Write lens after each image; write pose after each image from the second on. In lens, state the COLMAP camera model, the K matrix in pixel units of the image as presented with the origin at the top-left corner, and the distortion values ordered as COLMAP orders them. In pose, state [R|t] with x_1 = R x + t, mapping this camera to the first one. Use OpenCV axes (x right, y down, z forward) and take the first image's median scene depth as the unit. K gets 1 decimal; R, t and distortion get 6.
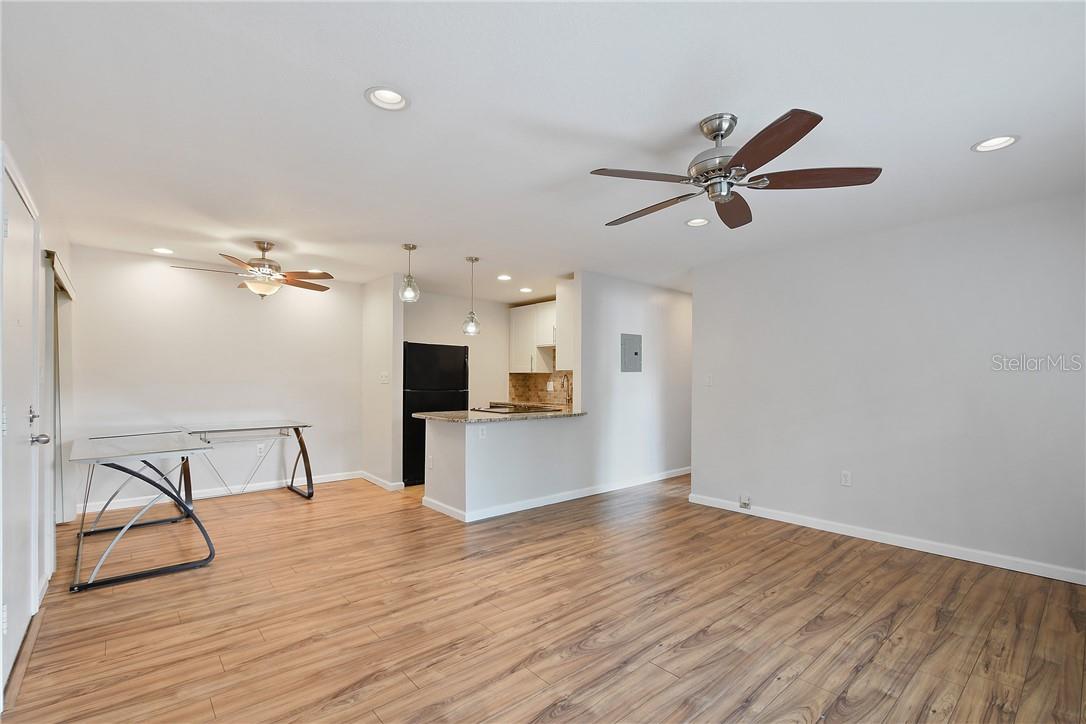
lens RADIAL K [[487.6, 0, 542.7], [0, 487.6, 376.9], [0, 0, 1]] dist [0.013236, 0.000036]
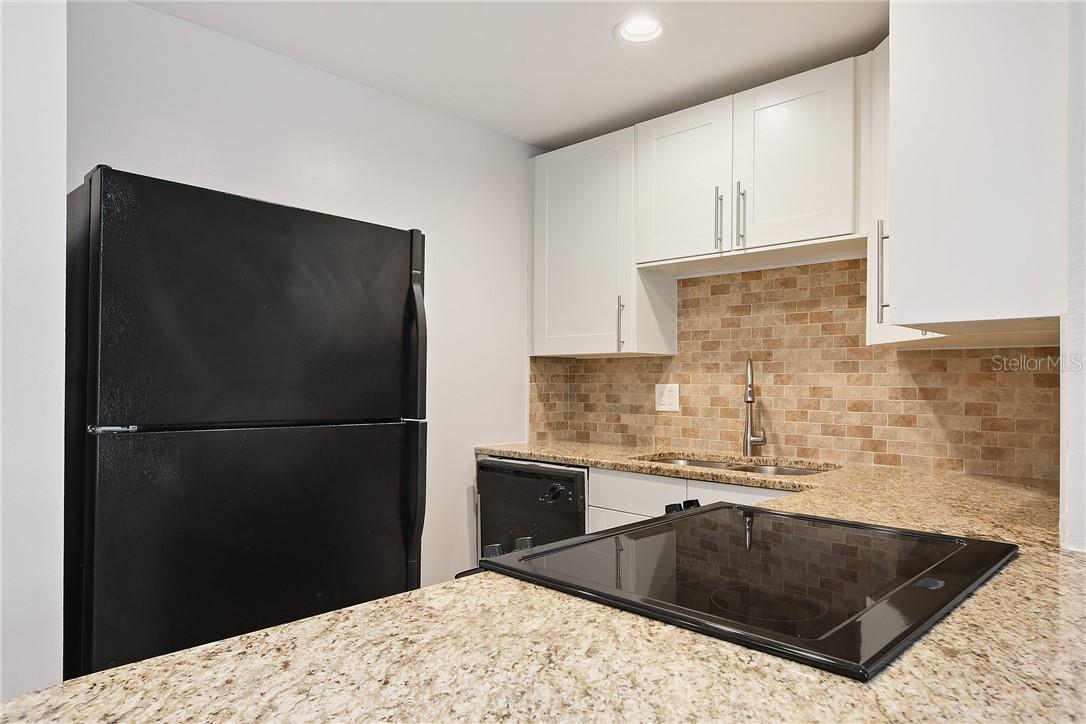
lens RADIAL K [[688.1, 0, 577.1], [0, 688.1, 378.0], [0, 0, 1]] dist [0.002249, 0.000614]
pose [[0.991008, -0.002973, 0.133773, -0.159161], [0.002565, 0.999992, 0.003221, 0.007558], [-0.133782, -0.002849, 0.991007, 0.857135]]
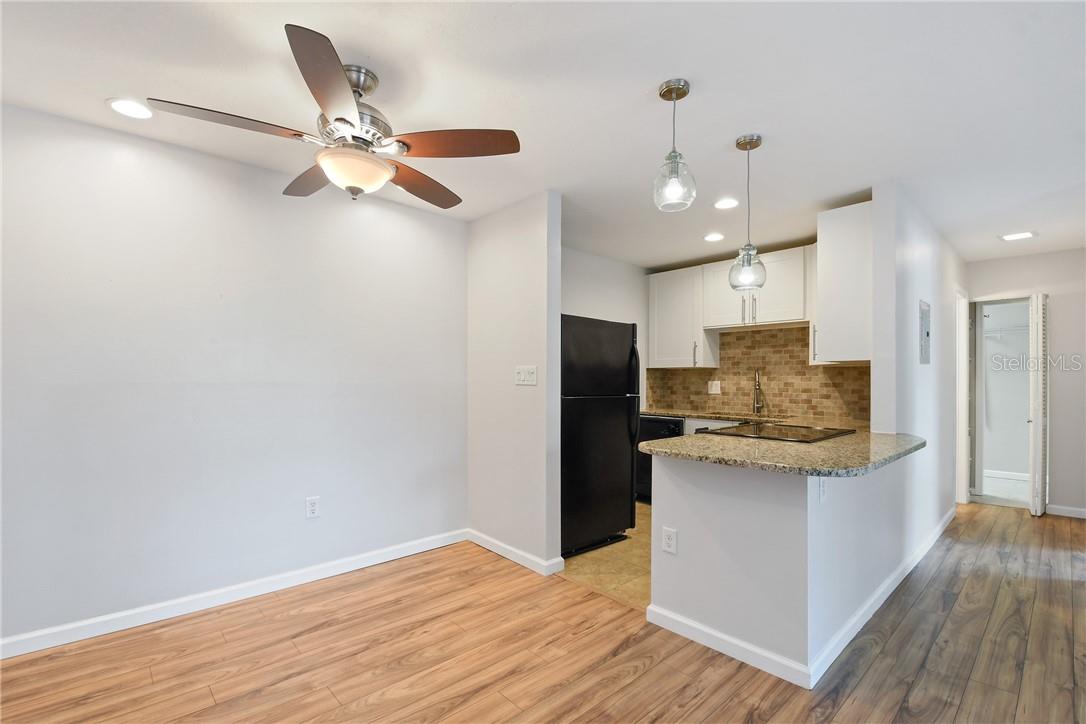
lens RADIAL K [[483.3, 0, 556.5], [0, 483.3, 379.5], [0, 0, 1]] dist [-0.030692, -0.001299]
pose [[0.998946, -0.007391, 0.045307, -0.366181], [0.006960, 0.999929, 0.009681, -0.000130], [-0.045376, -0.009355, 0.998926, 0.502999]]
